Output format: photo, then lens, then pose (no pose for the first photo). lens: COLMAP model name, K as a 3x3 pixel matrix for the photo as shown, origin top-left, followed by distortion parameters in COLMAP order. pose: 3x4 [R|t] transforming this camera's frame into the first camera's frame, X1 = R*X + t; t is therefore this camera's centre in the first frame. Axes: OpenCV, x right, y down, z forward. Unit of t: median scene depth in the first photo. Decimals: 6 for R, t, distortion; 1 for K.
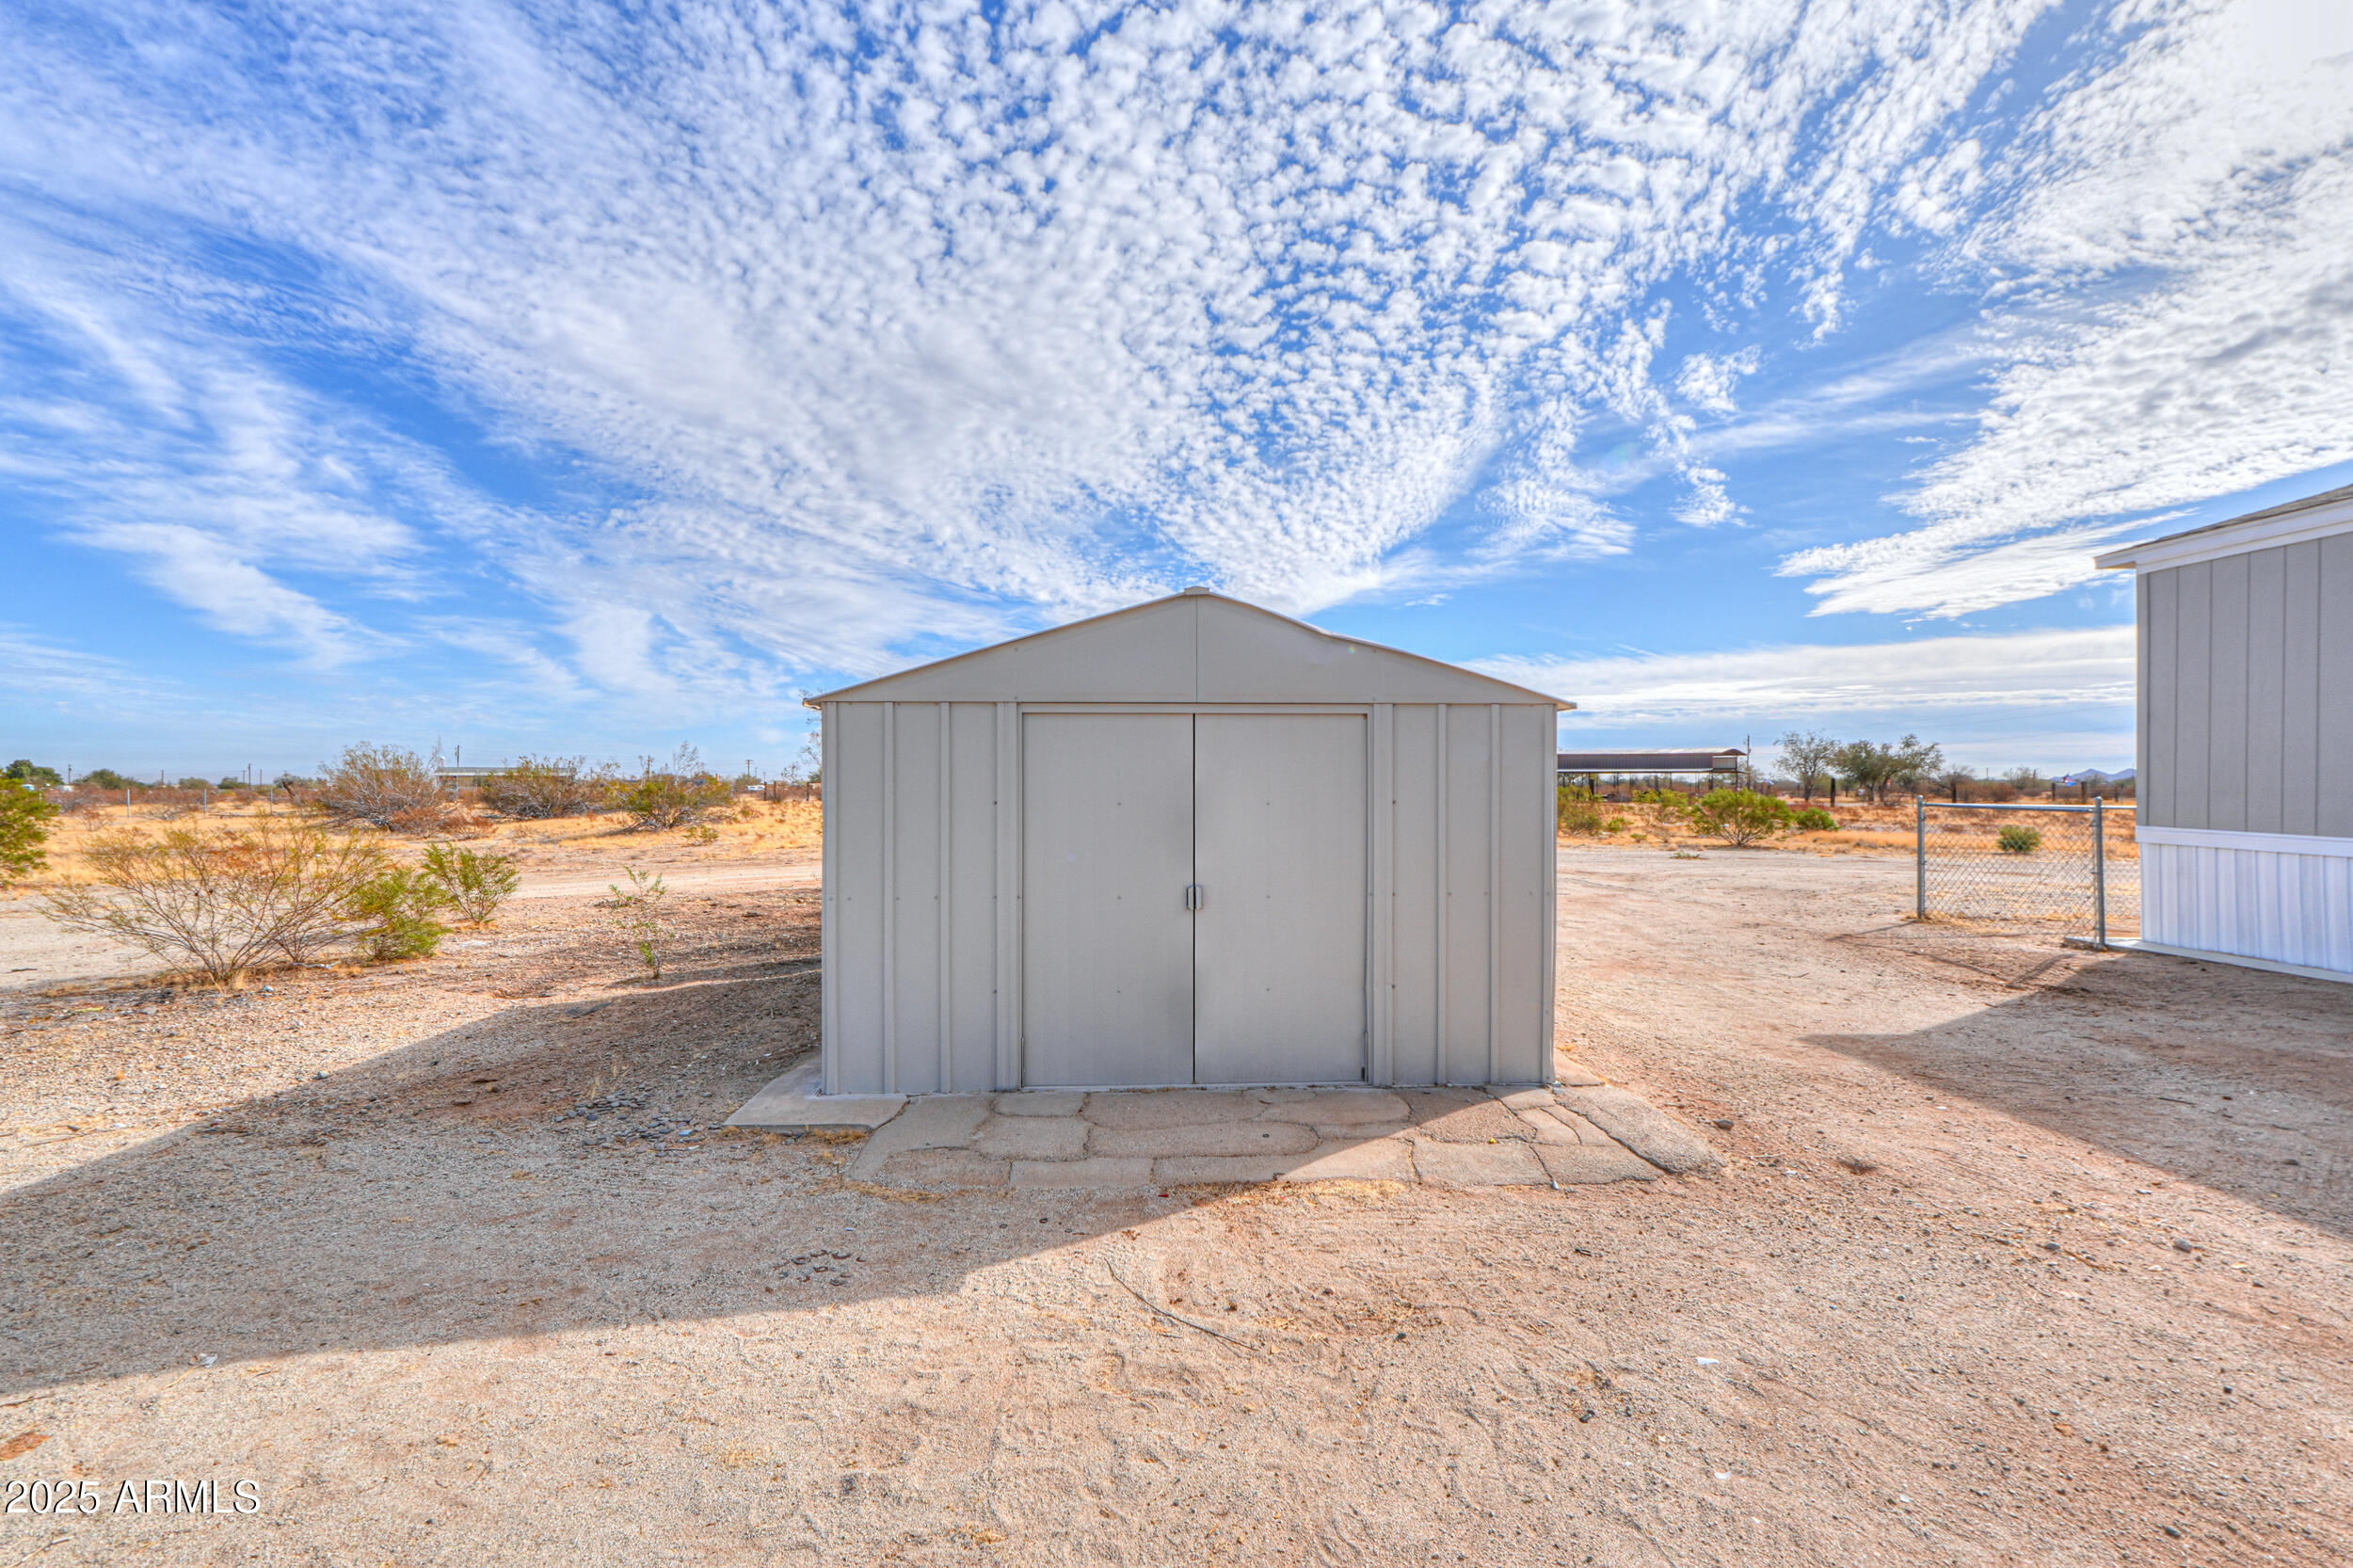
lens RADIAL K [[1027.5, 0, 1176.5], [0, 1027.5, 784.0], [0, 0, 1]] dist [0.000025, 0.000182]
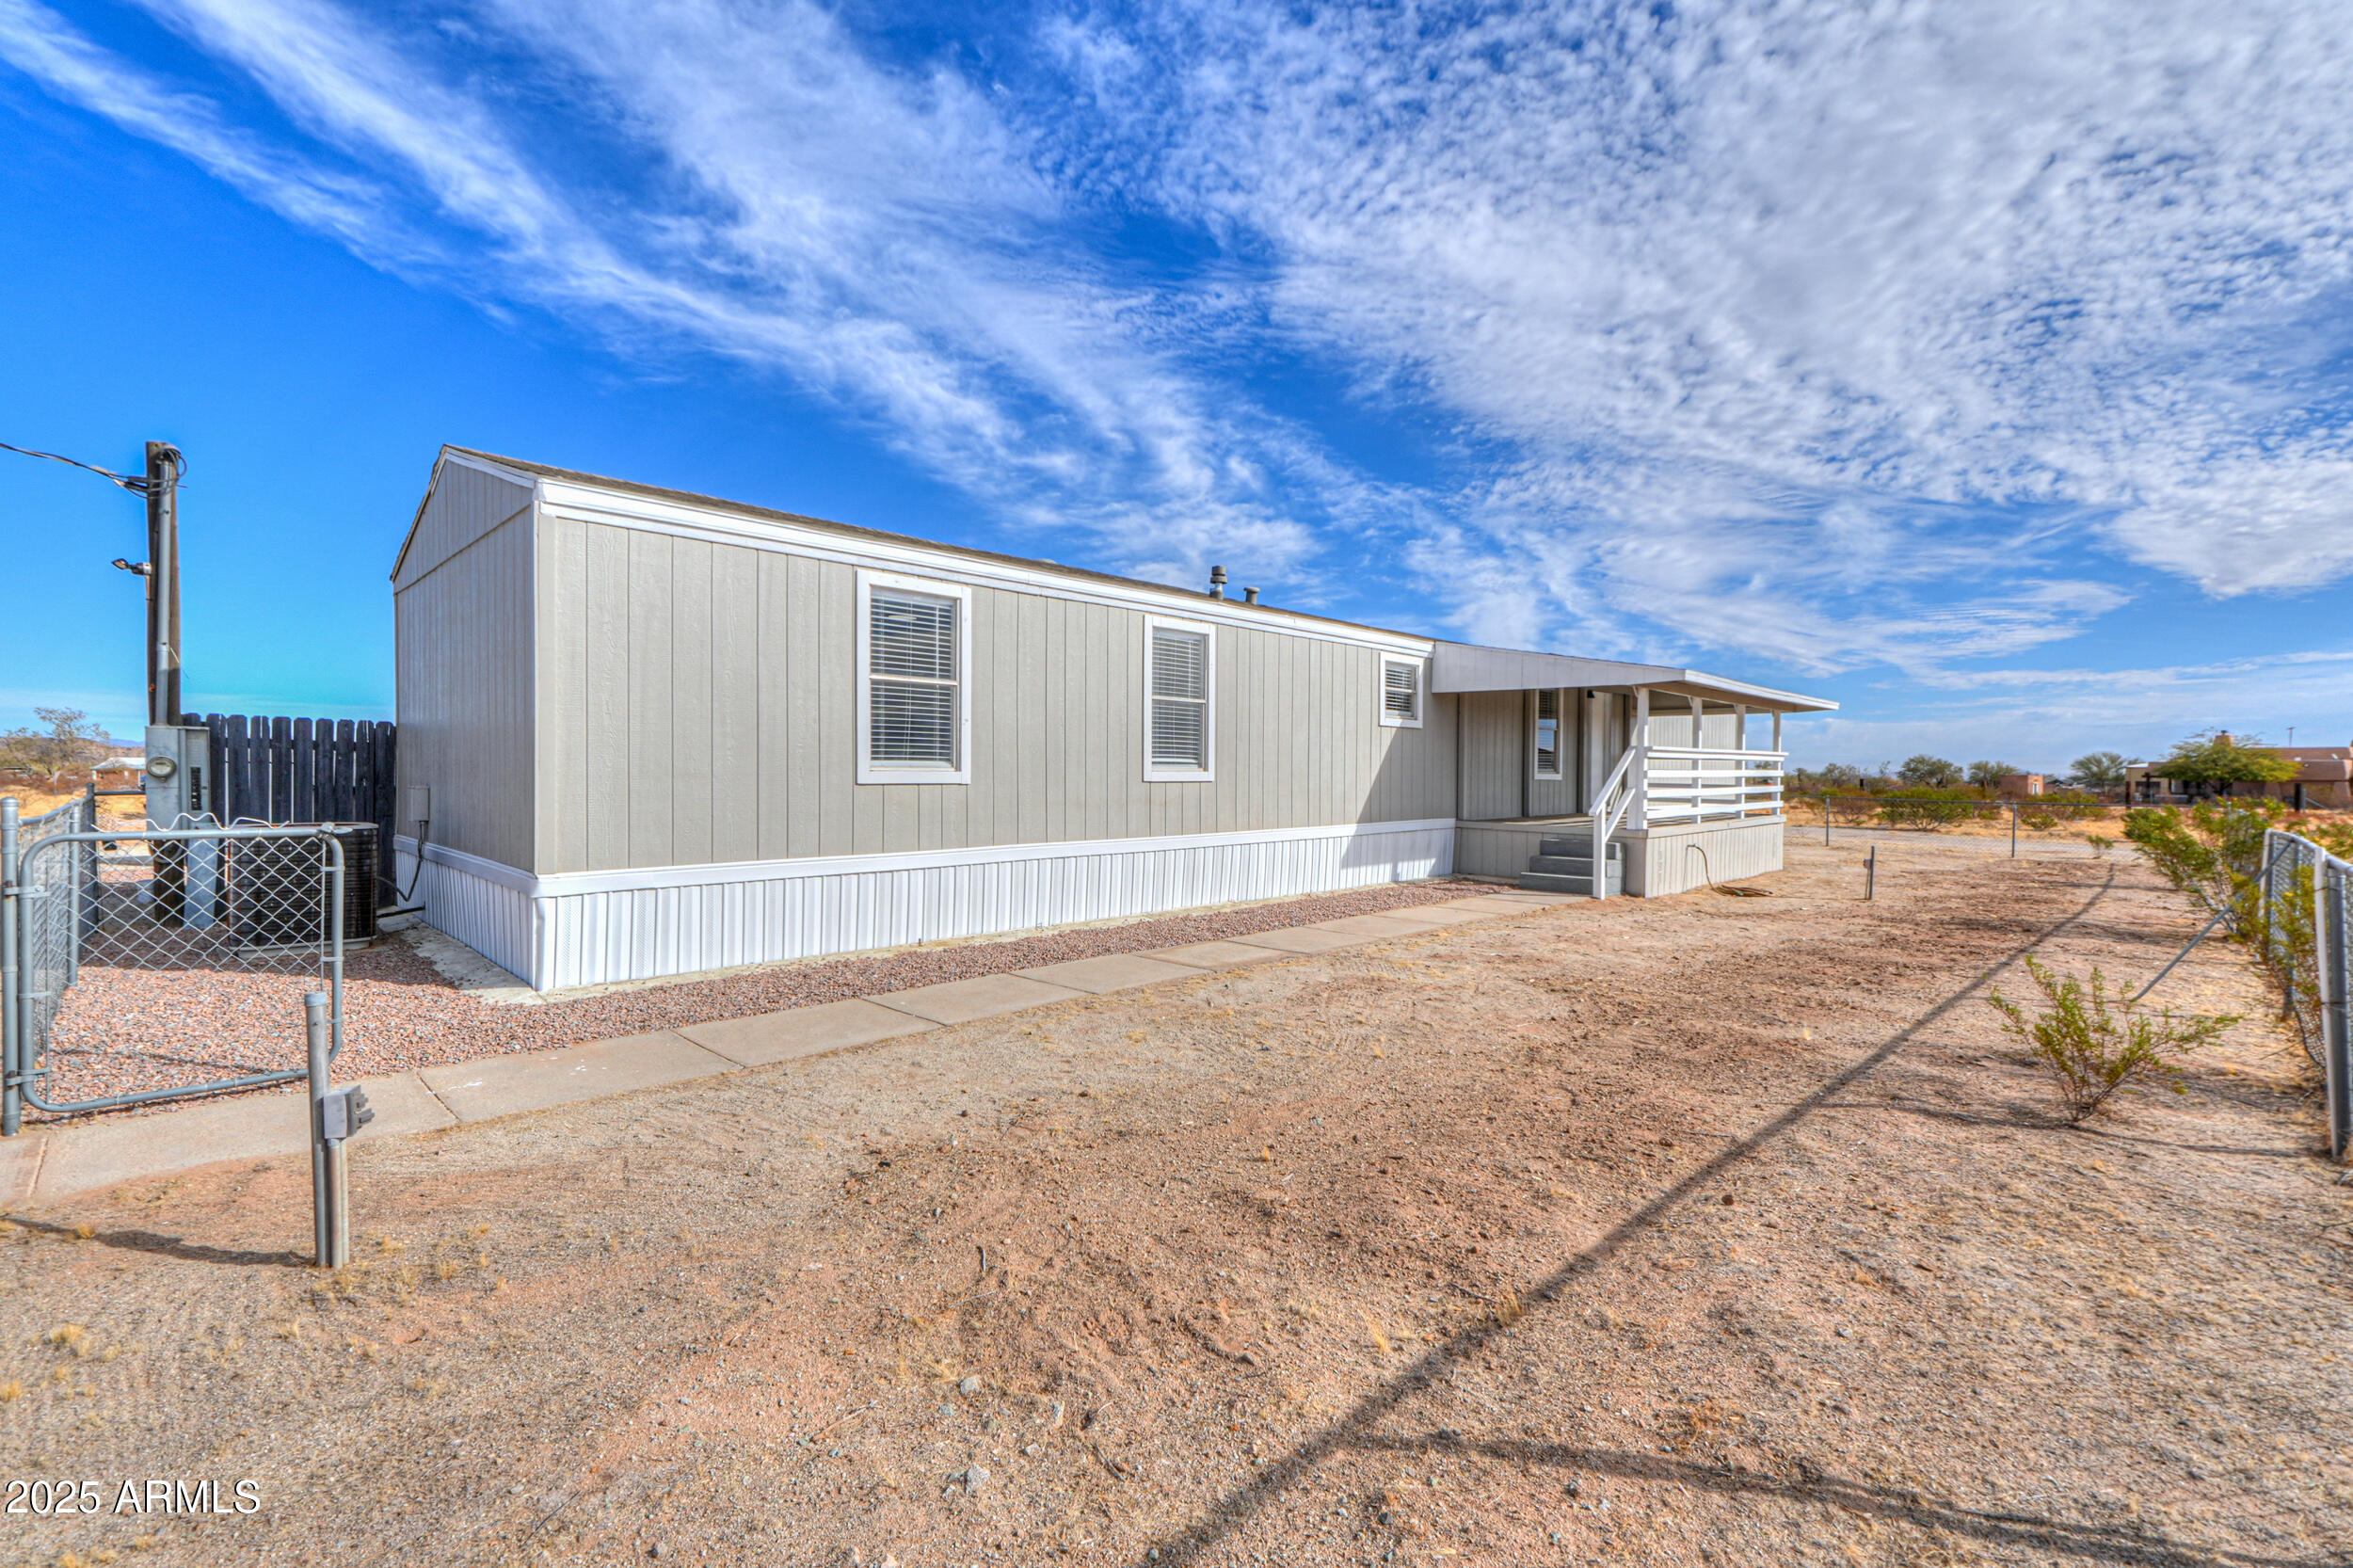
lens RADIAL K [[986.0, 0, 1201.3], [0, 986.0, 805.7], [0, 0, 1]] dist [0.001033, 0.003926]
pose [[0.688621, 0.031907, -0.724419, -0.135354], [-0.009319, 0.999338, 0.035157, -0.005192], [0.725062, -0.017460, 0.688463, 0.332129]]
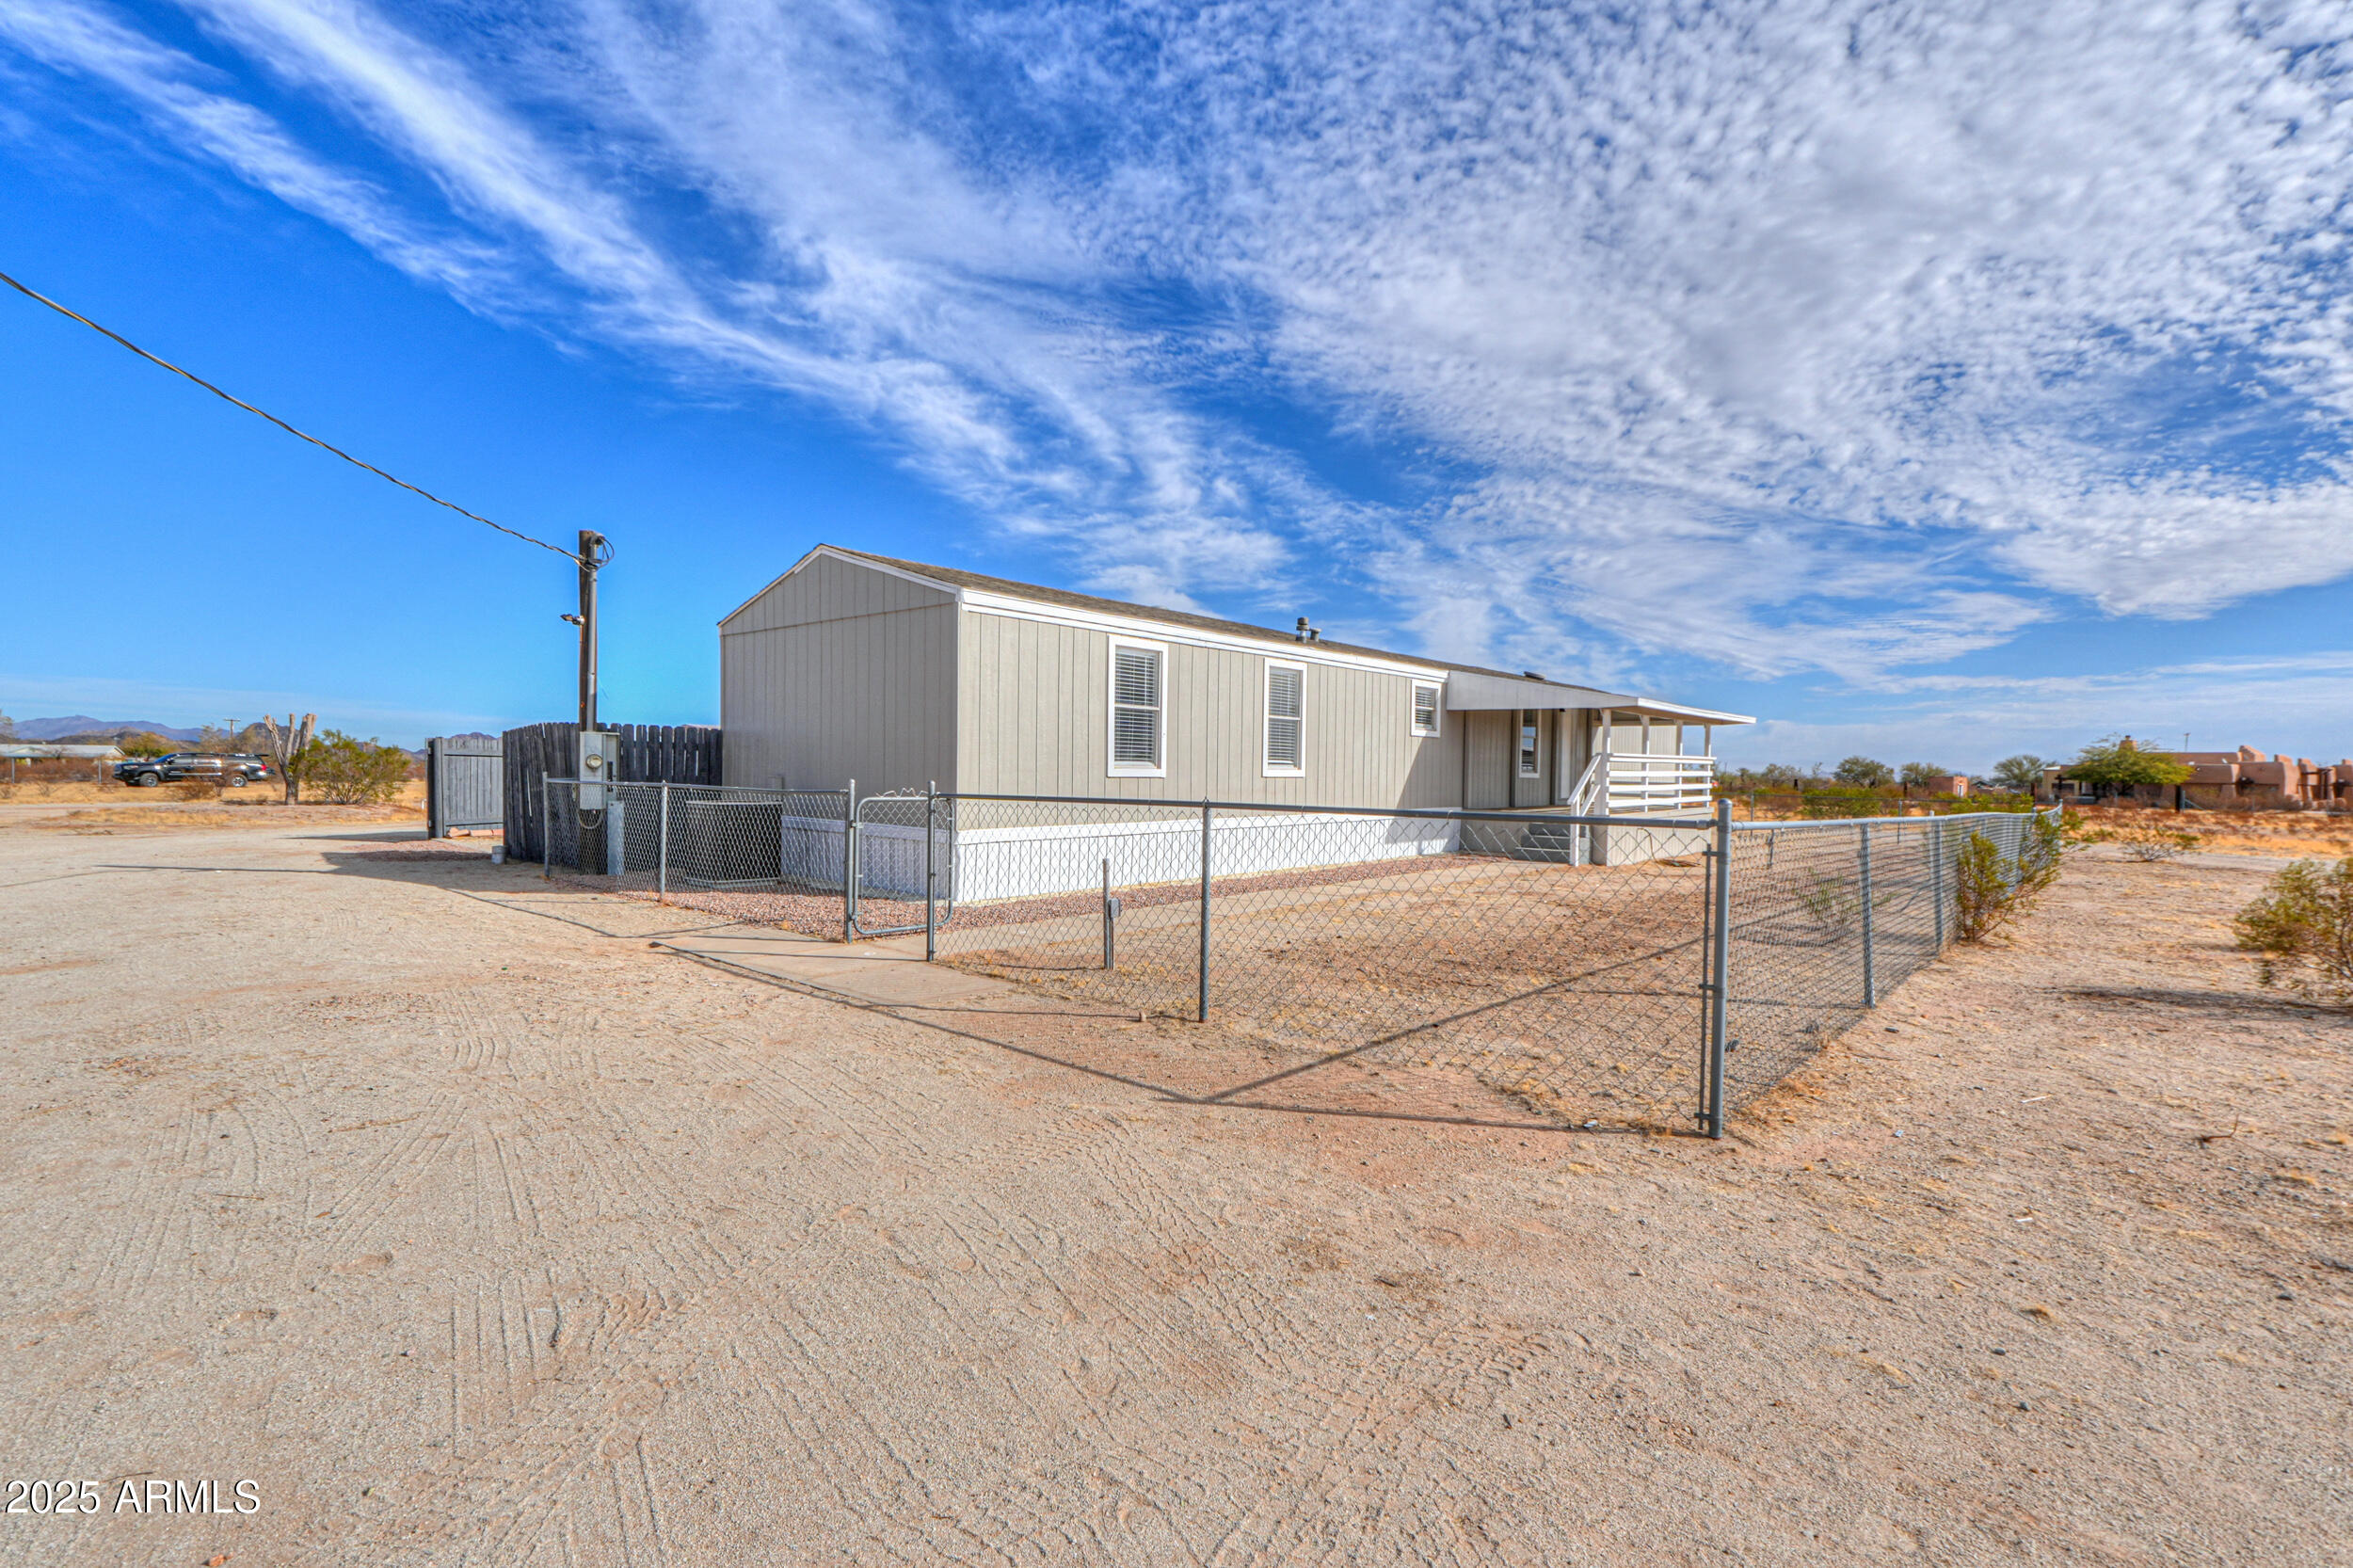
lens RADIAL K [[1027.5, 0, 1176.5], [0, 1027.5, 784.0], [0, 0, 1]] dist [0.000025, 0.000182]
pose [[0.718555, 0.021596, -0.695134, -0.086683], [-0.015396, 0.999767, 0.015146, -0.004297], [0.695299, -0.000181, 0.718720, 0.189752]]
